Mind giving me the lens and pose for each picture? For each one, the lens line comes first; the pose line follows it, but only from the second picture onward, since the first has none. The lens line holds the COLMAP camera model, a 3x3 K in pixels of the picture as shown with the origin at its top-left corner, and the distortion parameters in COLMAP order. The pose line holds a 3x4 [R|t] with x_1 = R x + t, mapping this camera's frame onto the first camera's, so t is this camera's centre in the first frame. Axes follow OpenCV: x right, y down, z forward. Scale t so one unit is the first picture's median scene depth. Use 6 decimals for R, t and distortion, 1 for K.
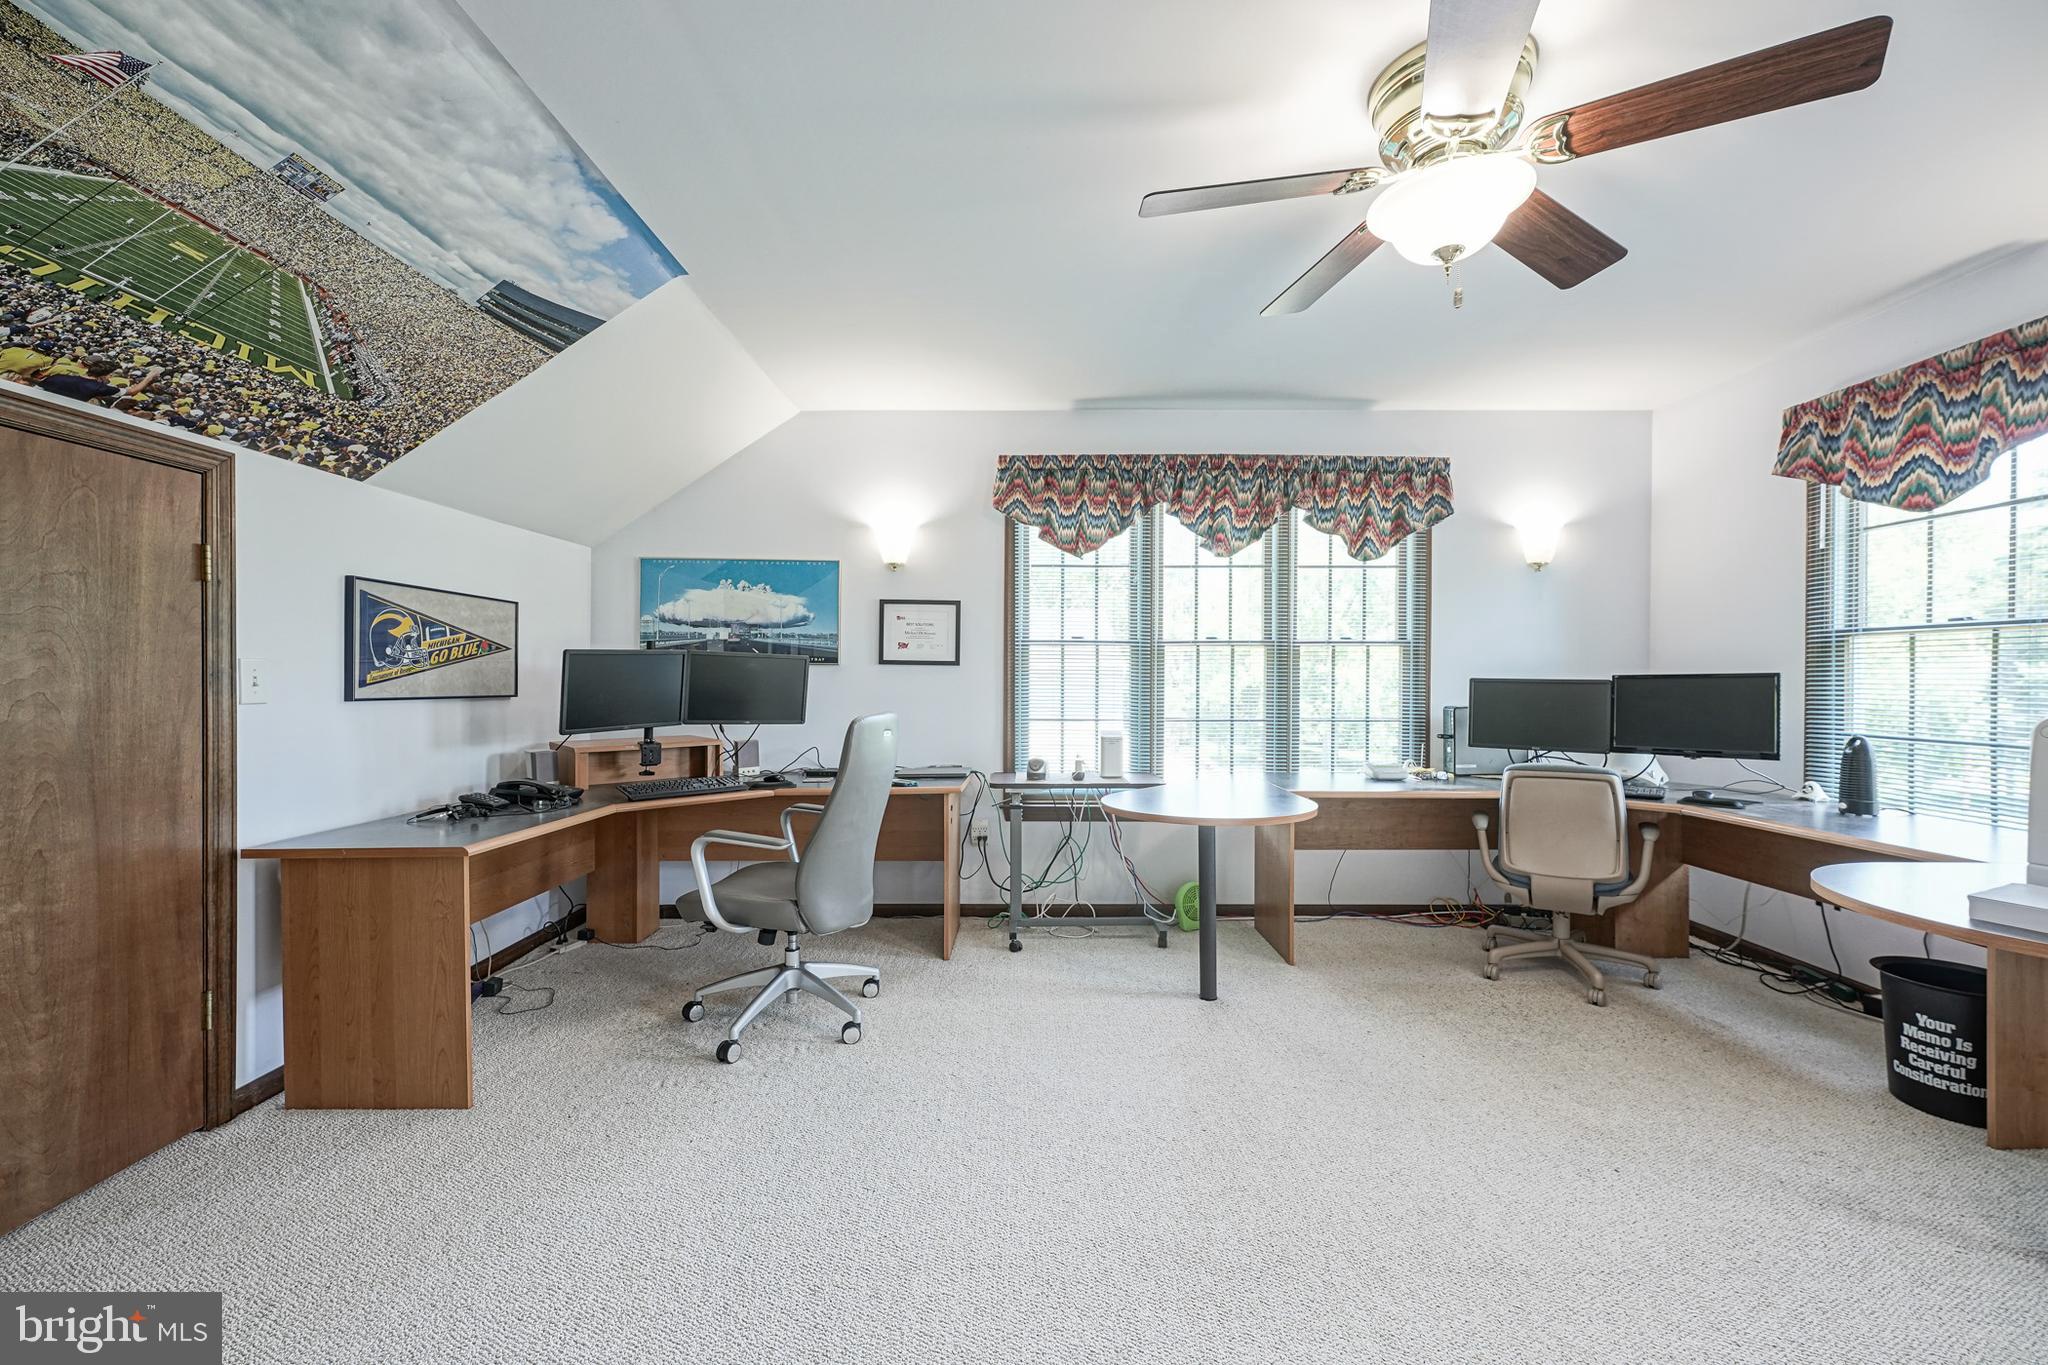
lens RADIAL K [[803.7, 0, 1016.5], [0, 803.7, 682.1], [0, 0, 1]] dist [0.000648, 0.000270]
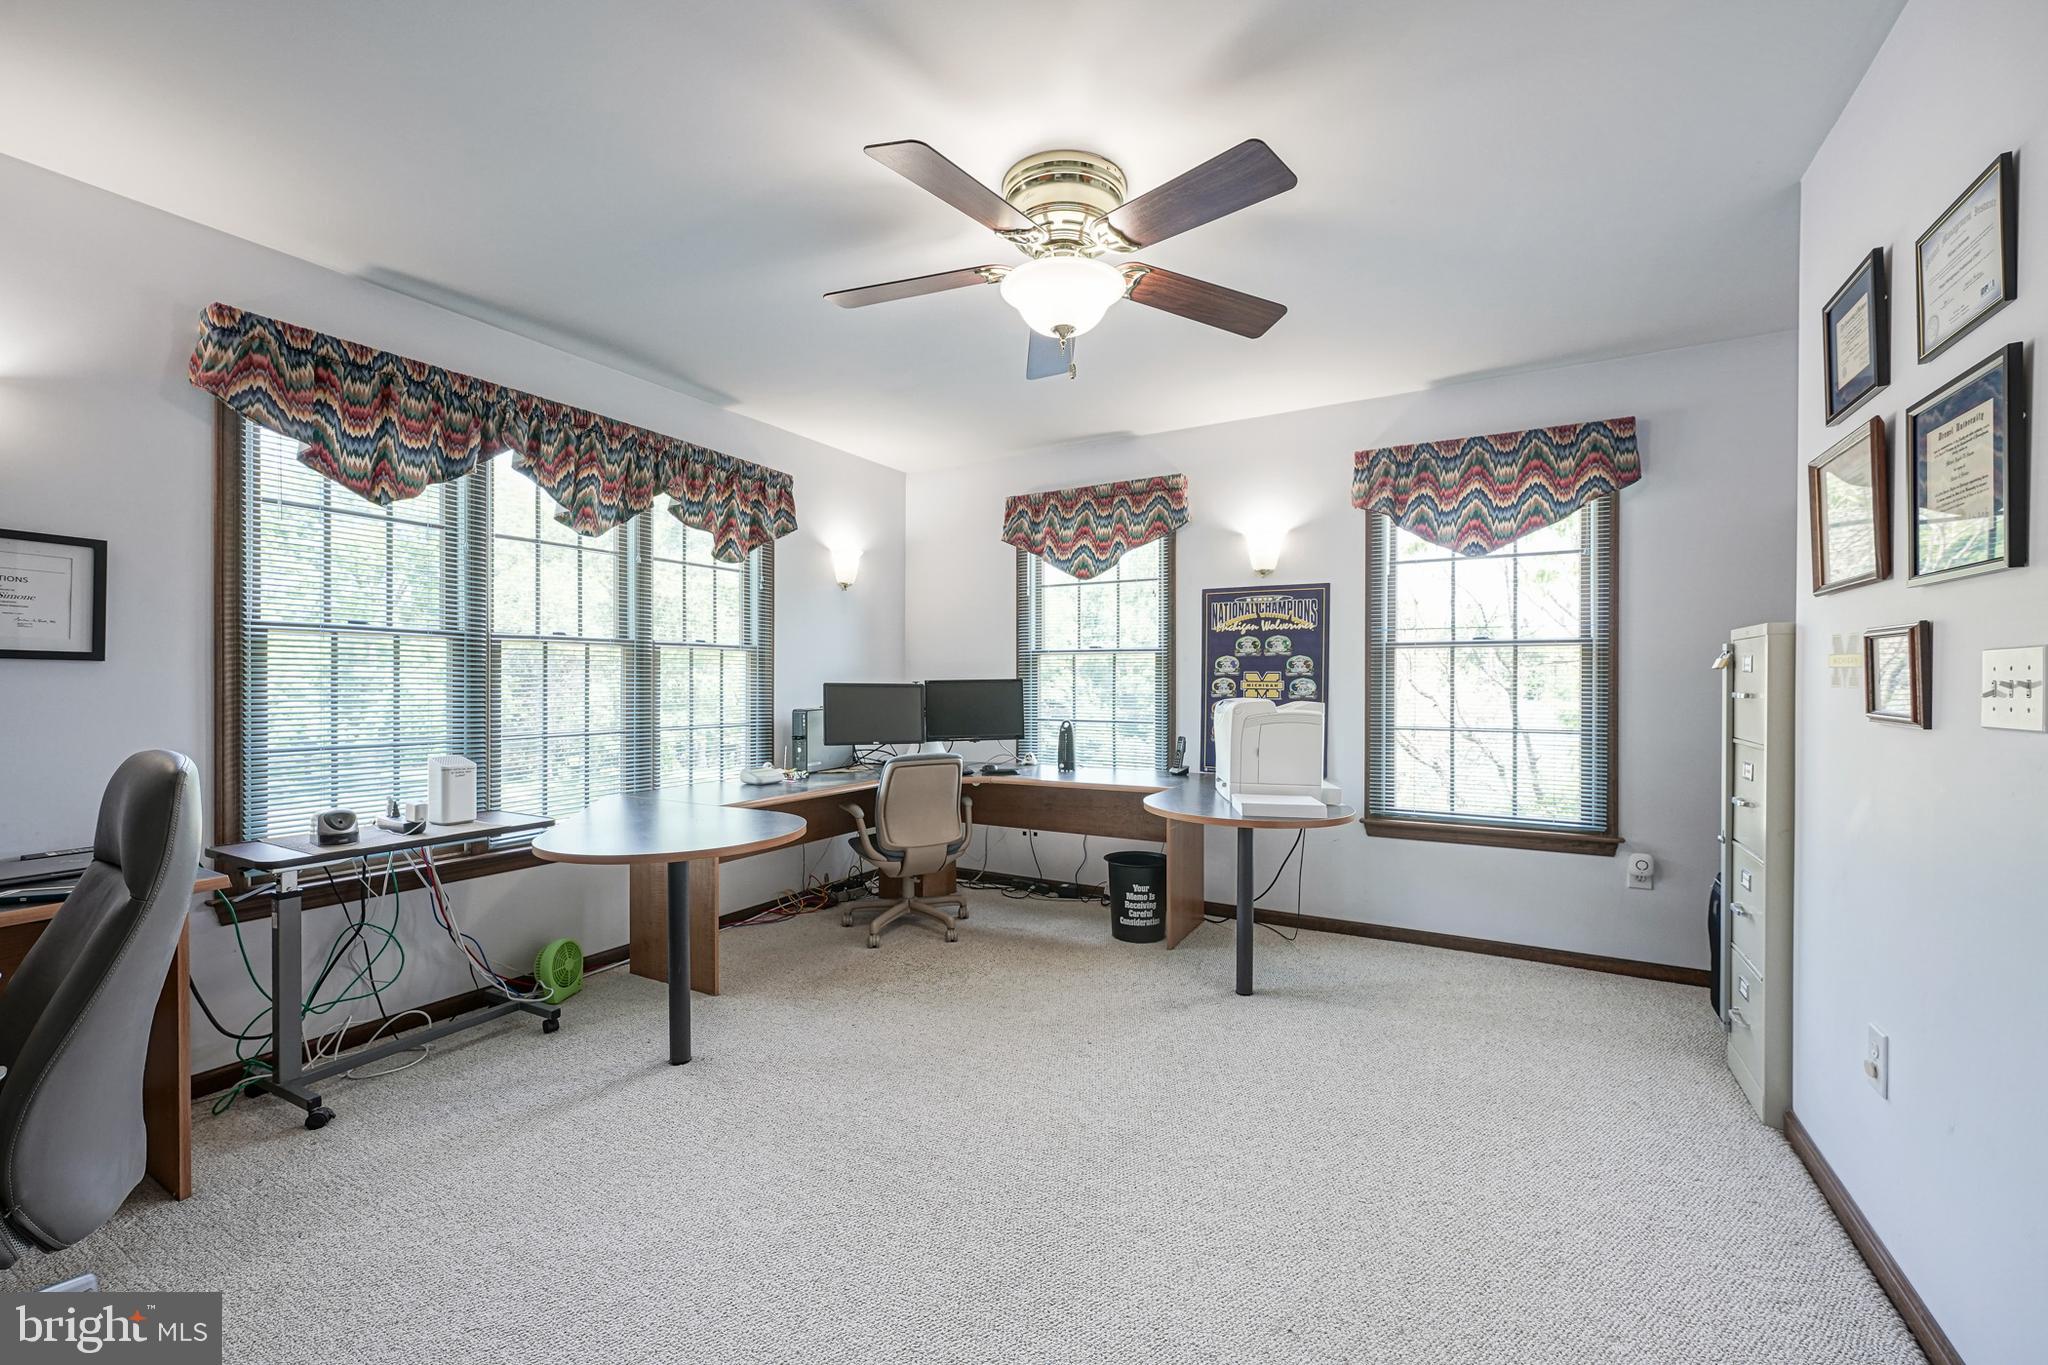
lens RADIAL K [[819.6, 0, 1013.8], [0, 819.6, 687.2], [0, 0, 1]] dist [0.000760, 0.000181]
pose [[0.498230, -0.006306, 0.867022, -0.301194], [0.005266, 0.999977, 0.004247, -0.002539], [-0.867029, 0.002450, 0.498252, 0.239425]]
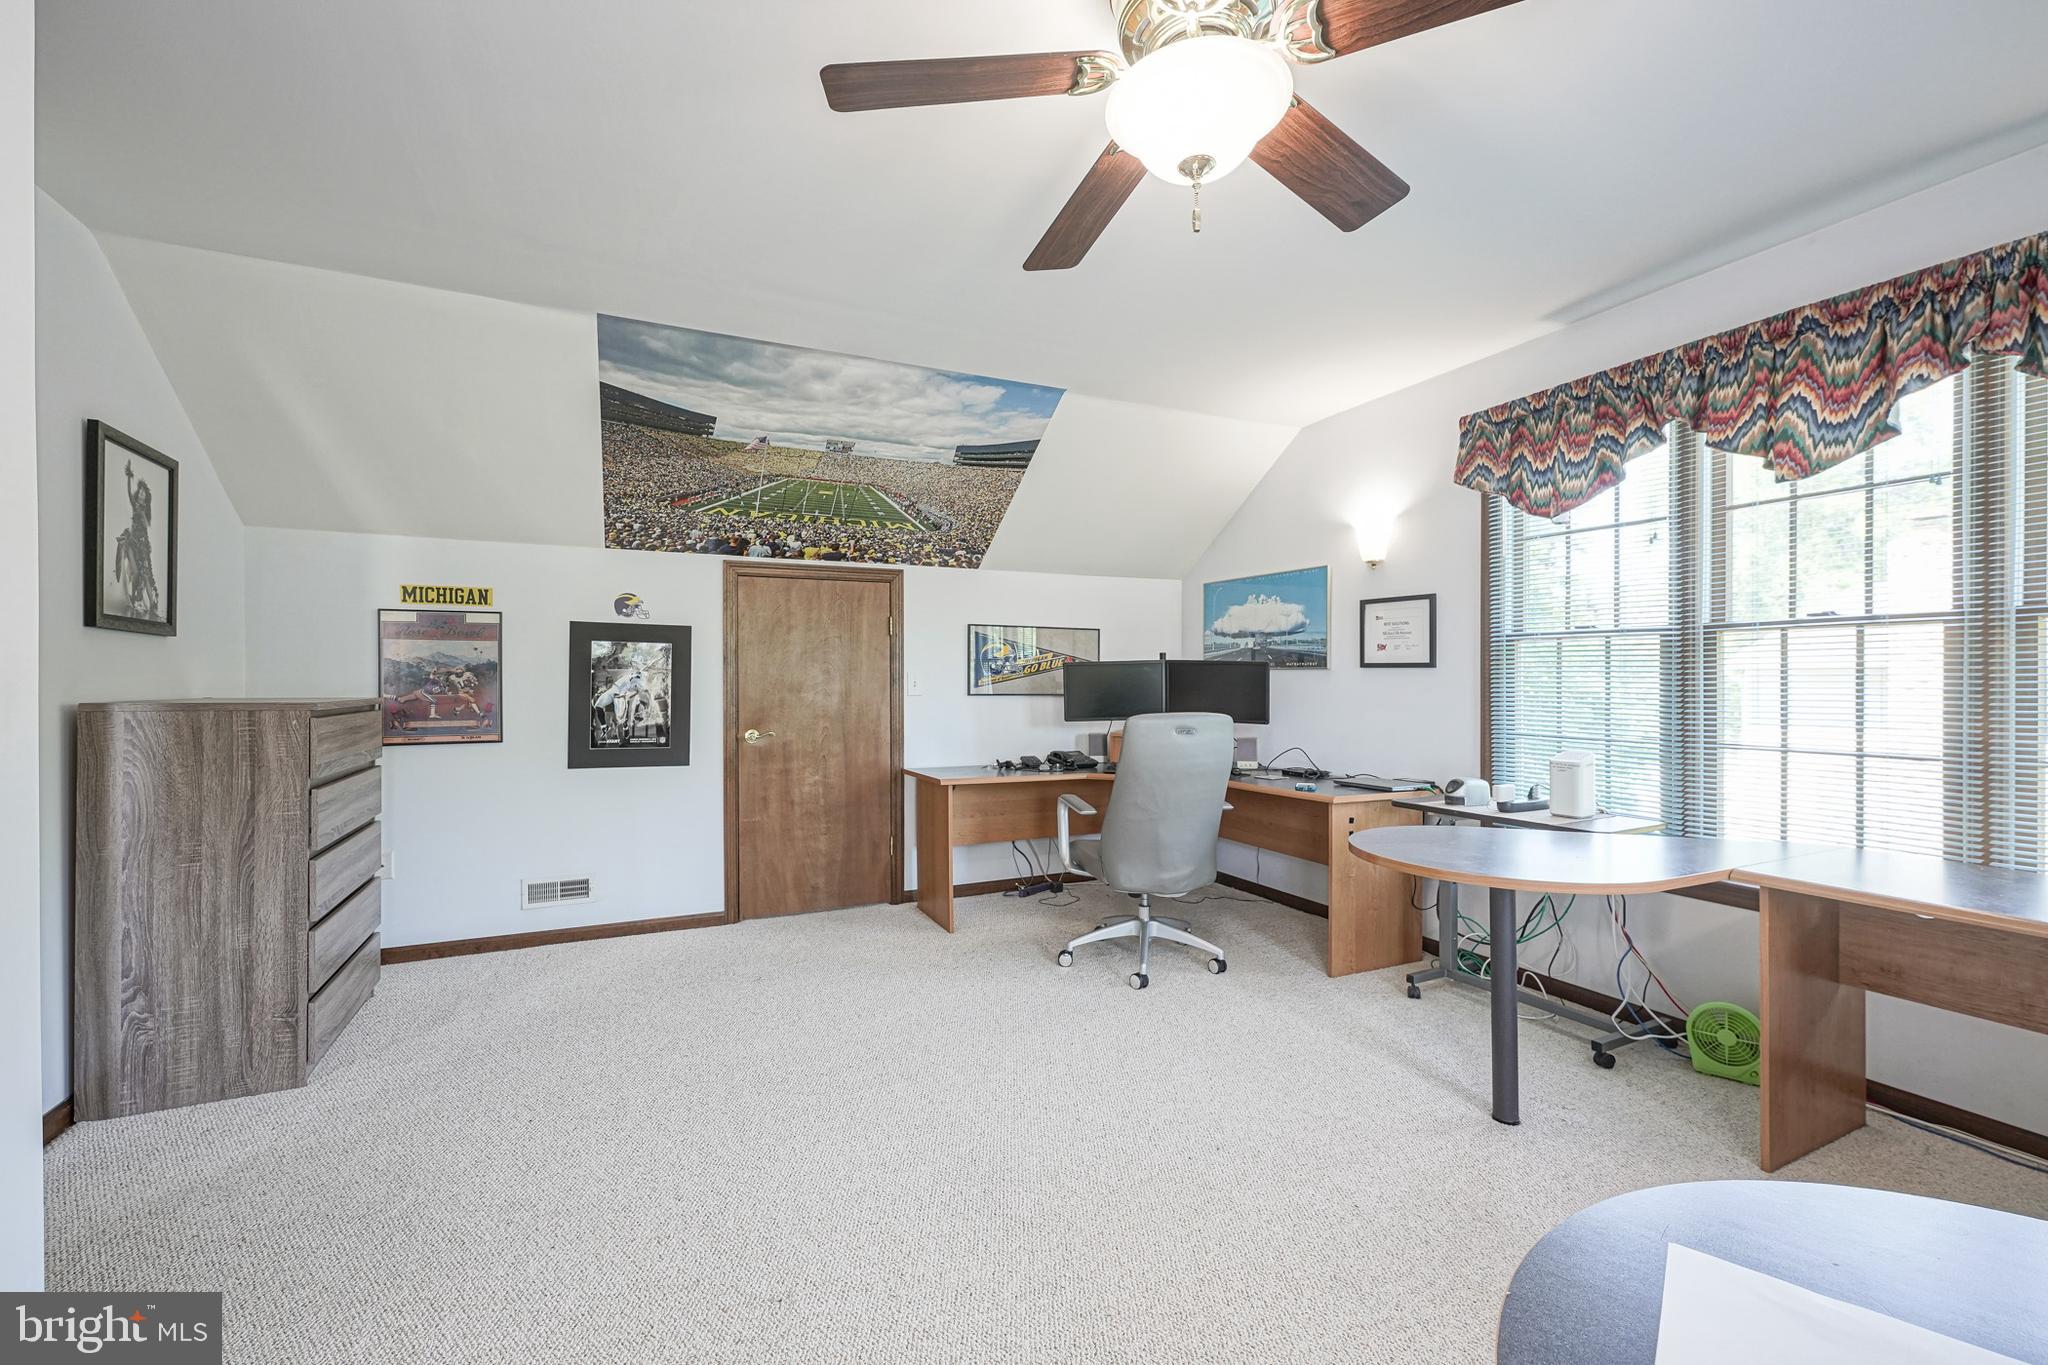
lens RADIAL K [[803.7, 0, 1016.5], [0, 803.7, 682.1], [0, 0, 1]] dist [0.000648, 0.000270]
pose [[0.444201, -0.000618, -0.895927, 0.631405], [-0.003419, 0.999991, -0.002385, -0.001299], [0.895920, 0.004122, 0.444195, 0.249385]]
